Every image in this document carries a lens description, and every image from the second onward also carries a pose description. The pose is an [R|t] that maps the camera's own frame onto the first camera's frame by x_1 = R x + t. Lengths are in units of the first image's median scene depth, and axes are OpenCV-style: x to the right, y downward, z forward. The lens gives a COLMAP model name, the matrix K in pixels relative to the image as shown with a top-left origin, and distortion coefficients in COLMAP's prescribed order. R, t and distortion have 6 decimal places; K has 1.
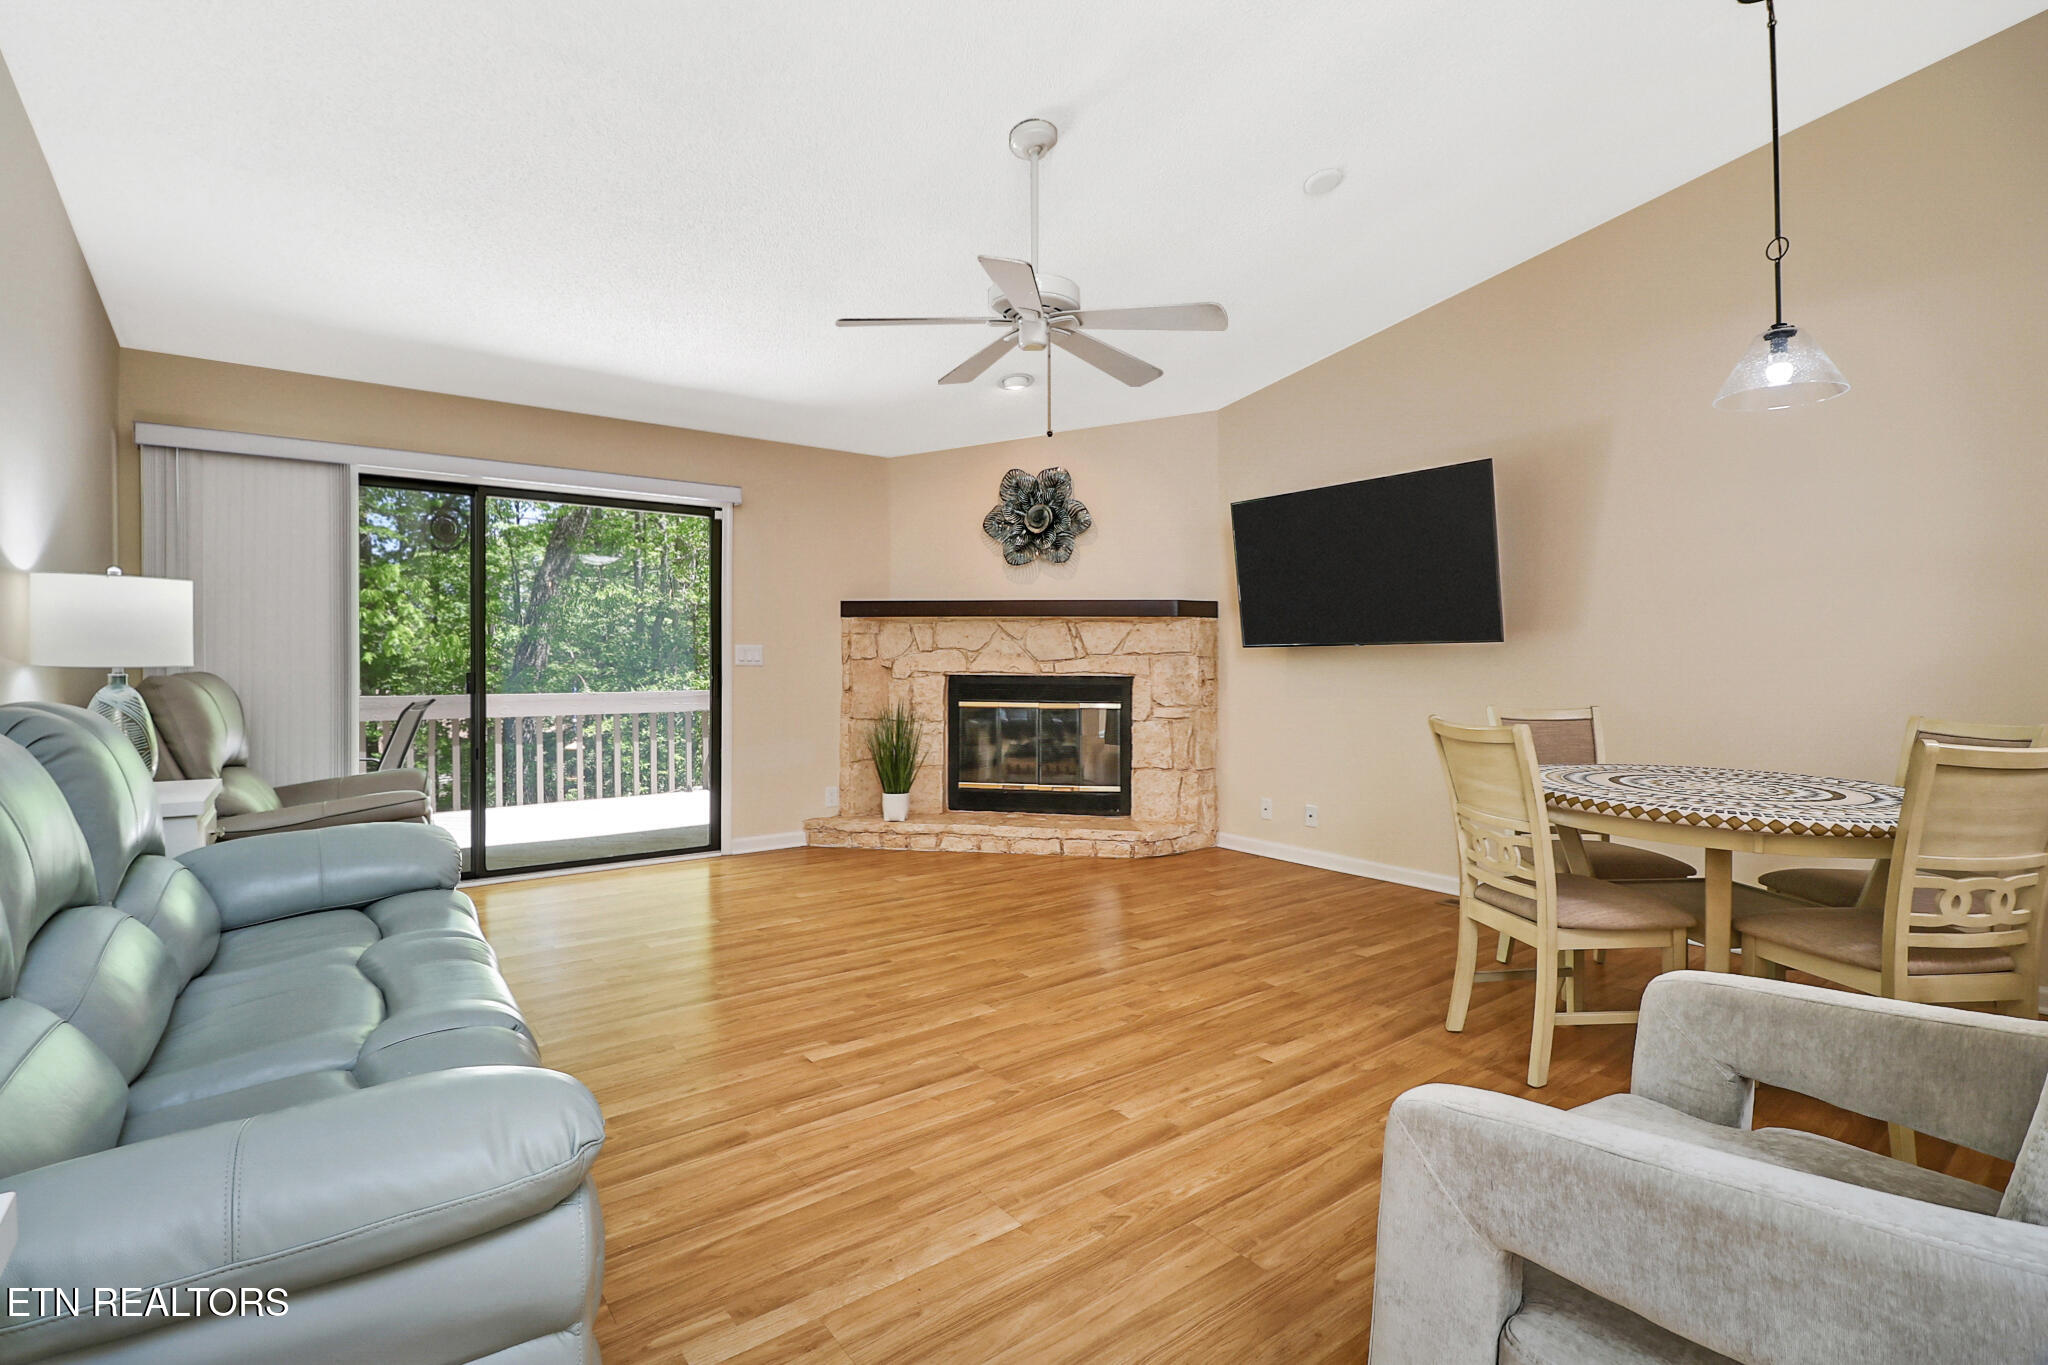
lens RADIAL K [[938.2, 0, 1021.2], [0, 938.2, 666.0], [0, 0, 1]] dist [0.001708, -0.016204]
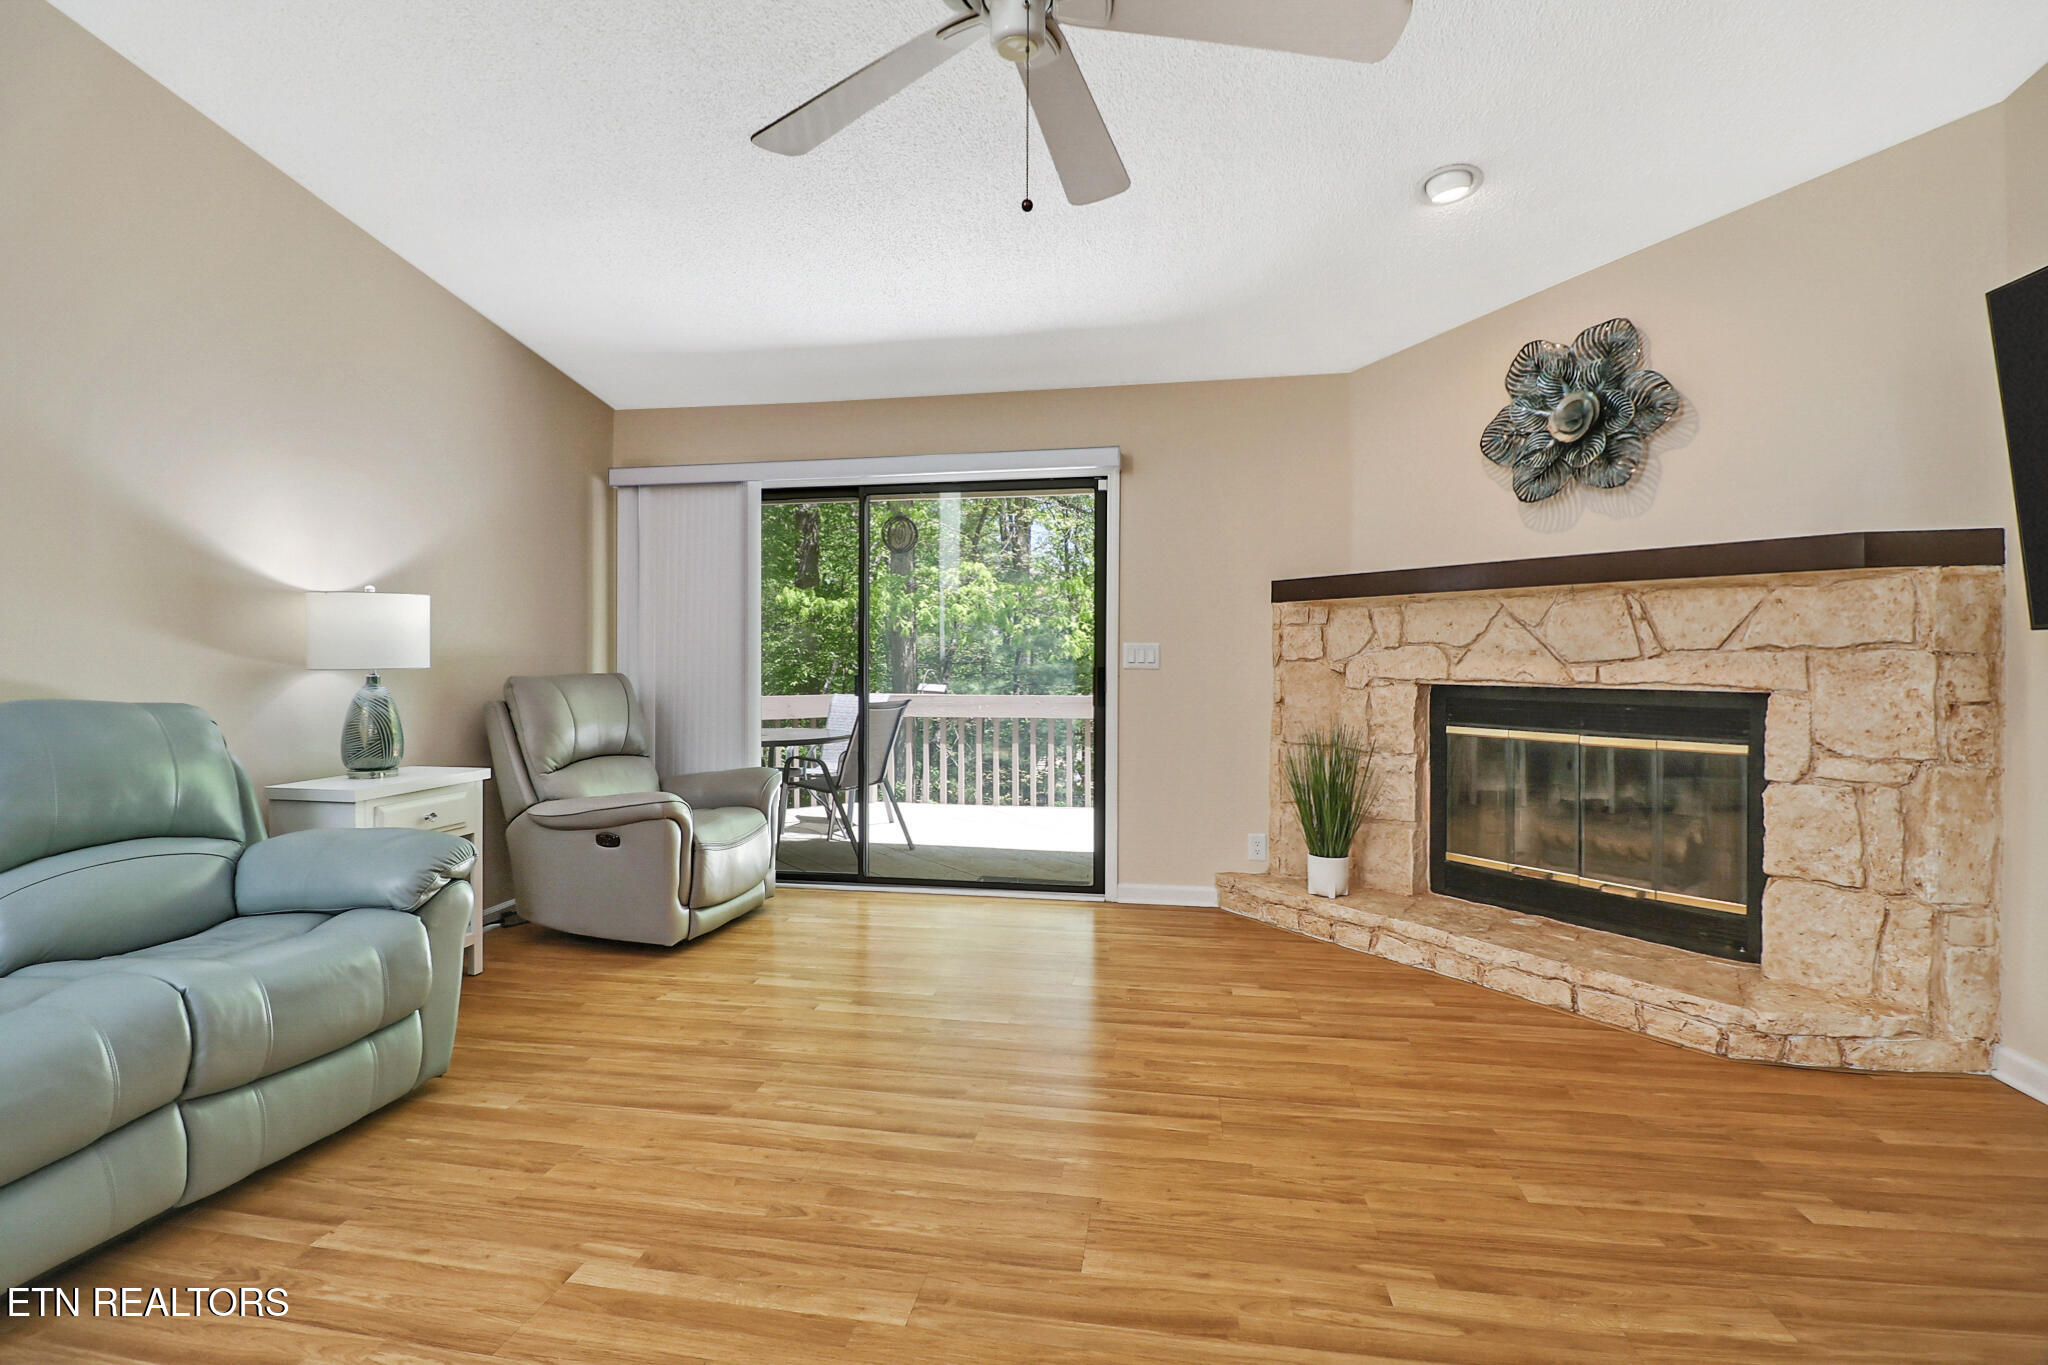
lens RADIAL K [[938.2, 0, 1021.2], [0, 938.2, 666.0], [0, 0, 1]] dist [0.001708, -0.016204]
pose [[0.679702, 0.001539, -0.733487, 0.215529], [-0.001812, 0.999998, 0.000419, -0.002872], [0.733486, 0.001044, 0.679703, 0.366106]]
